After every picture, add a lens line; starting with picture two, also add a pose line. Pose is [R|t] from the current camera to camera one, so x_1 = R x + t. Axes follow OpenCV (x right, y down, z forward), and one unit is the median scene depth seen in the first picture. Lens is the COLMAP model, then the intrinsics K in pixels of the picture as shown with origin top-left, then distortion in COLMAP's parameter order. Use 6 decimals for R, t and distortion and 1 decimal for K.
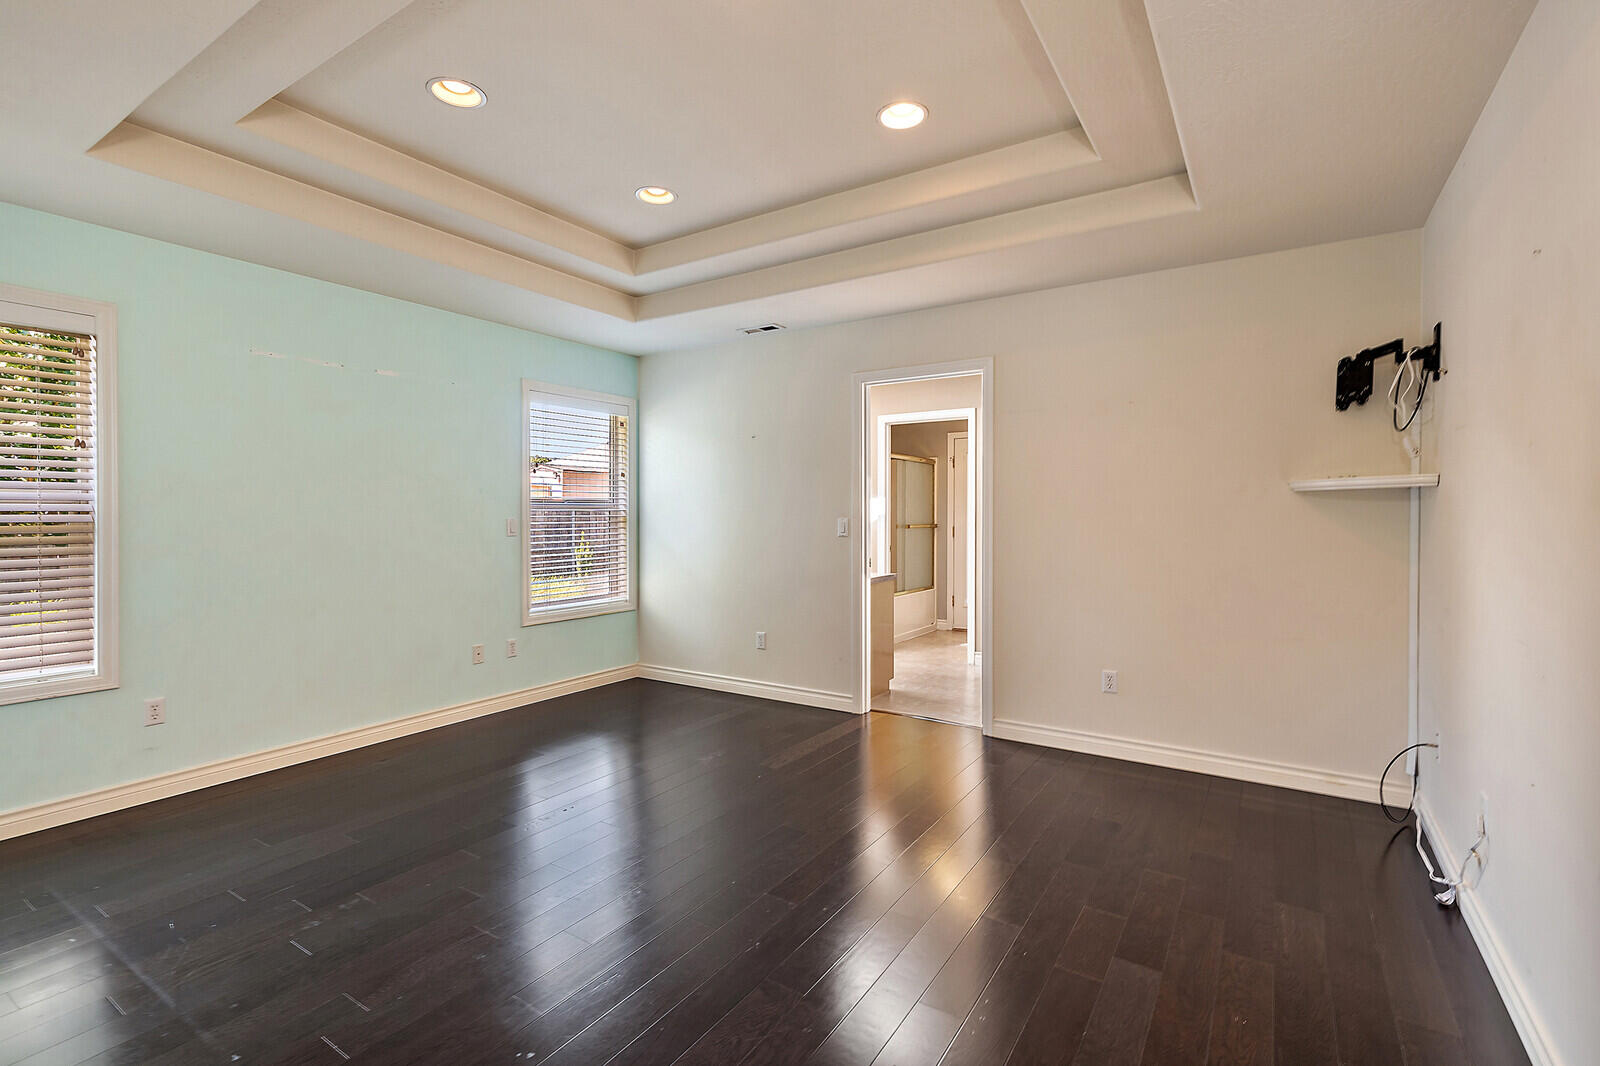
lens RADIAL K [[728.0, 0, 796.8], [0, 728.0, 522.1], [0, 0, 1]] dist [0.003963, 0.000043]
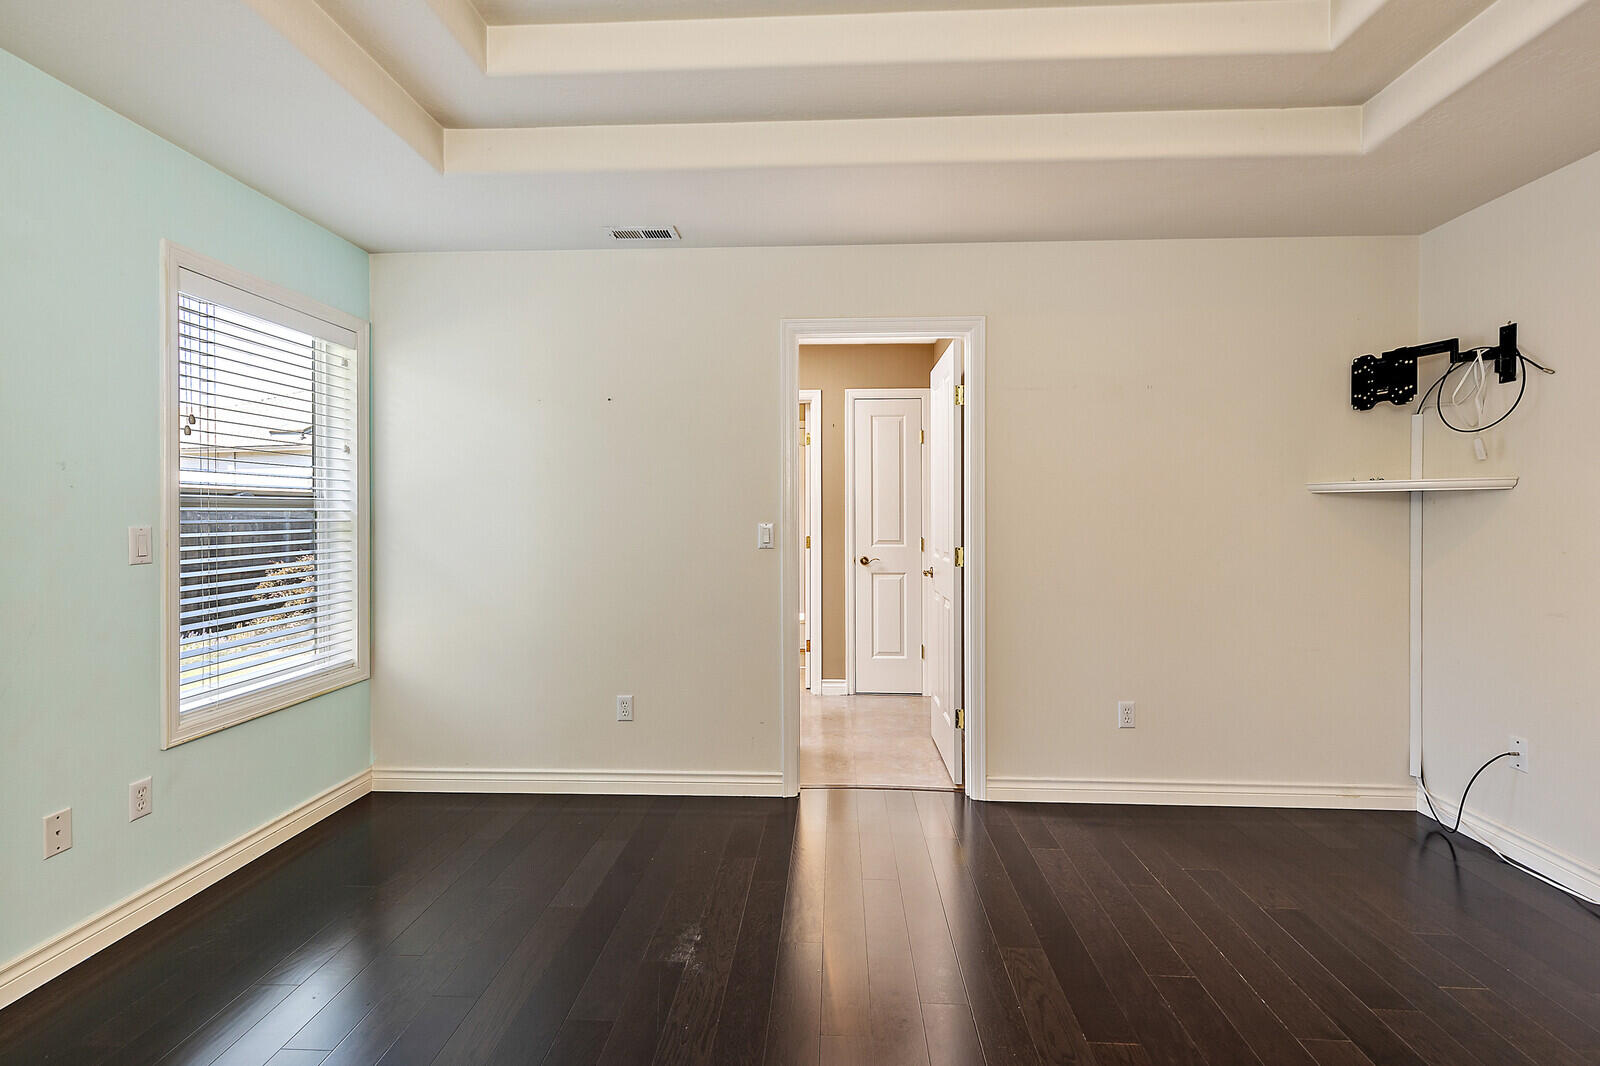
lens RADIAL K [[728.0, 0, 796.8], [0, 728.0, 522.1], [0, 0, 1]] dist [0.003963, 0.000043]
pose [[0.861994, -0.003933, 0.506903, -0.303619], [0.004908, 0.999988, -0.000588, -0.006172], [-0.506895, 0.002994, 0.862003, 0.426579]]
